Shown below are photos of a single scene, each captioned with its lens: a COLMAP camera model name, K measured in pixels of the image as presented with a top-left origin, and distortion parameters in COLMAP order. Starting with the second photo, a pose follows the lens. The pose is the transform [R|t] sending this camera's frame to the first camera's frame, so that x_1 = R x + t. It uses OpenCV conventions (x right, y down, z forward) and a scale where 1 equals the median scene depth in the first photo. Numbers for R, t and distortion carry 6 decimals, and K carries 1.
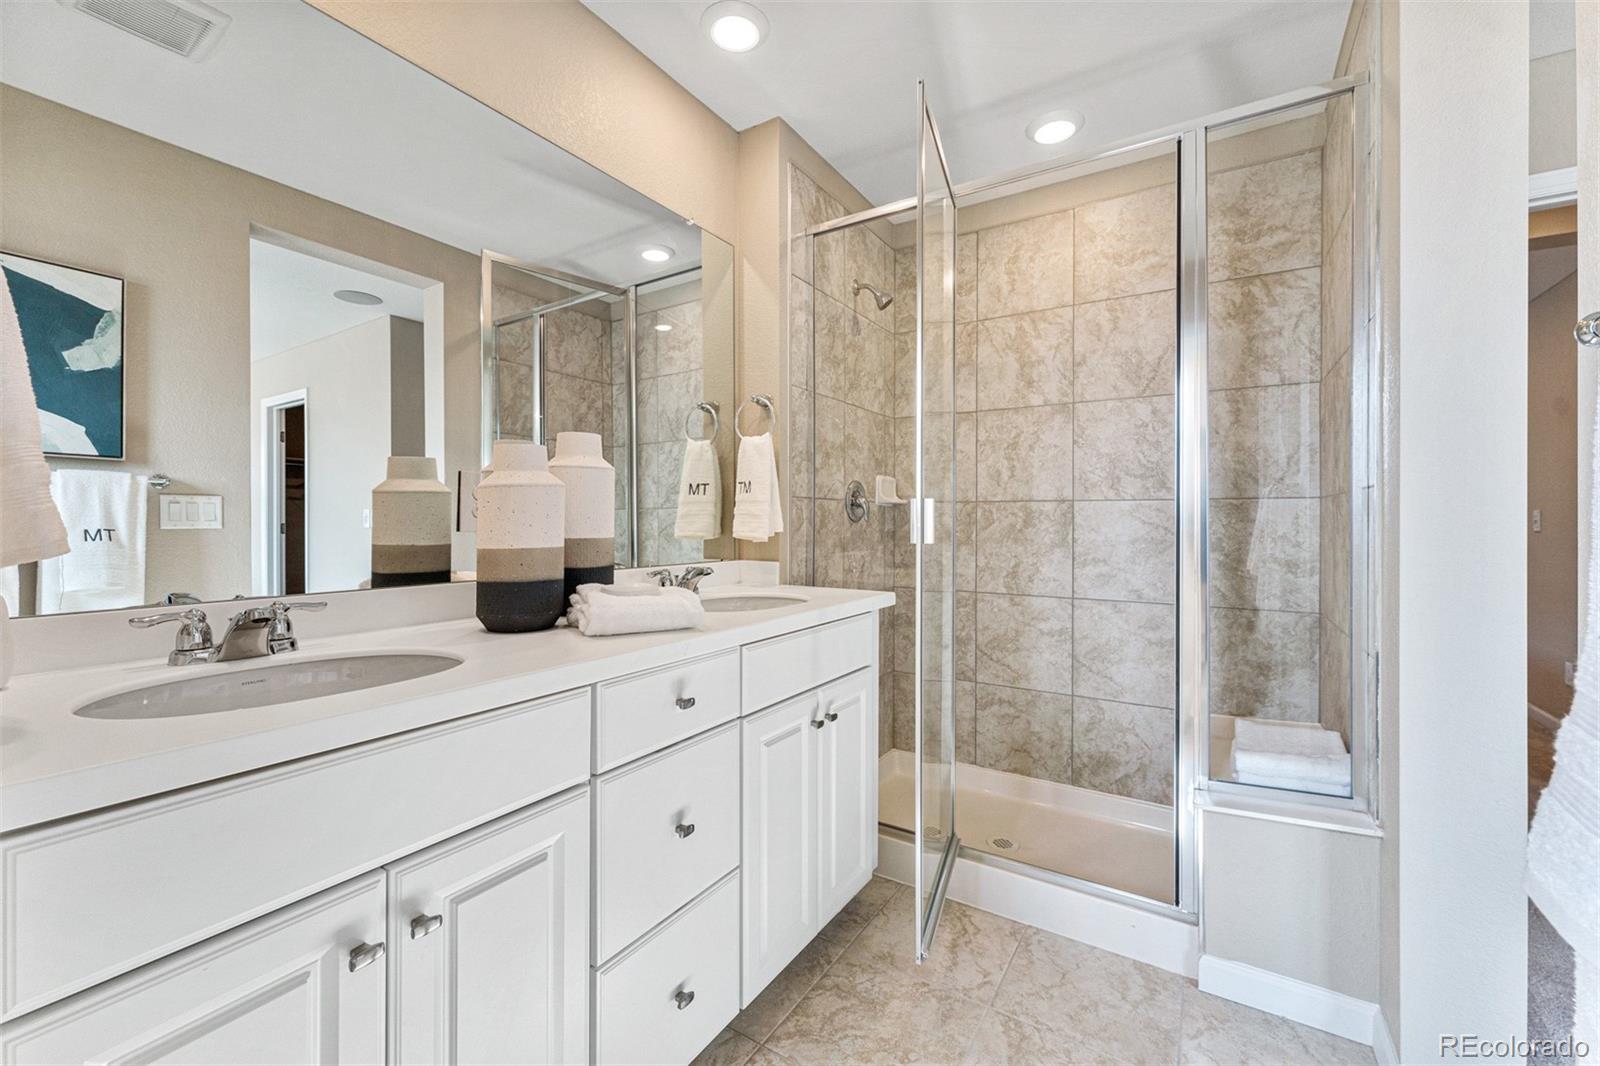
lens RADIAL K [[653.0, 0, 801.3], [0, 653.0, 523.1], [0, 0, 1]] dist [-0.000787, -0.000260]
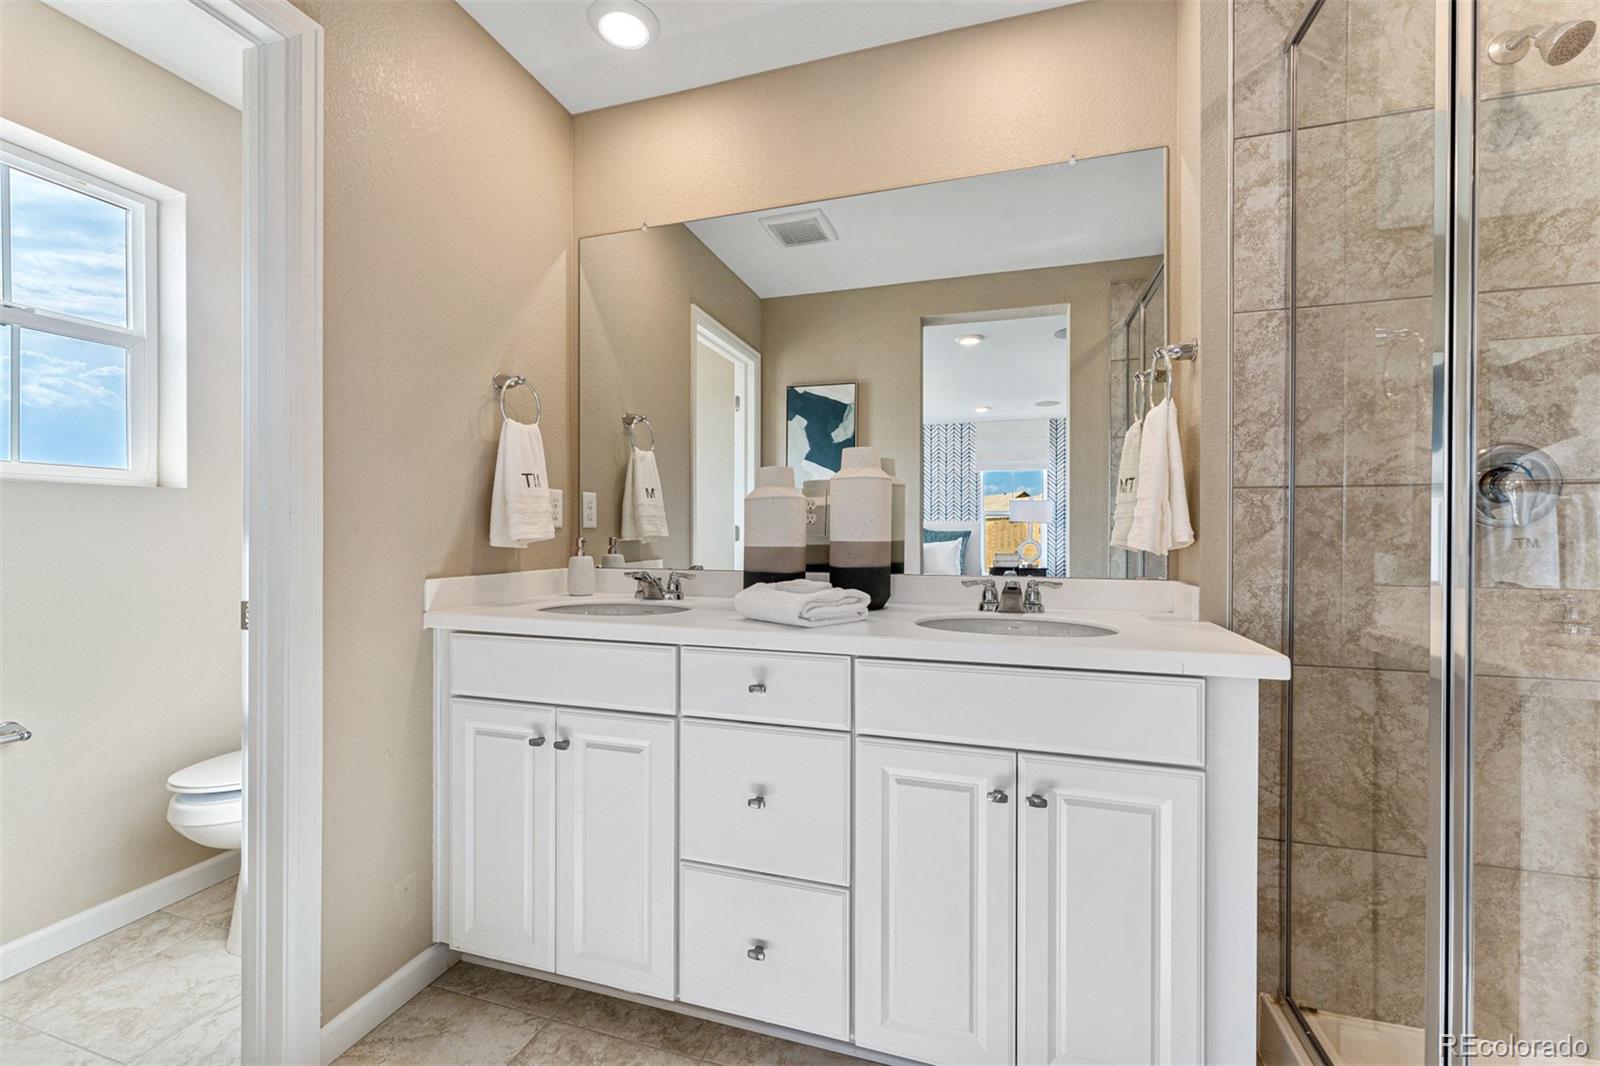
lens RADIAL K [[653.0, 0, 798.5], [0, 653.0, 534.0], [0, 0, 1]] dist [-0.000787, -0.000260]
pose [[0.251550, 0.002685, -0.967841, 0.531470], [-0.004553, 0.999988, 0.001591, 0.006545], [0.967834, 0.004006, 0.251559, 0.457816]]
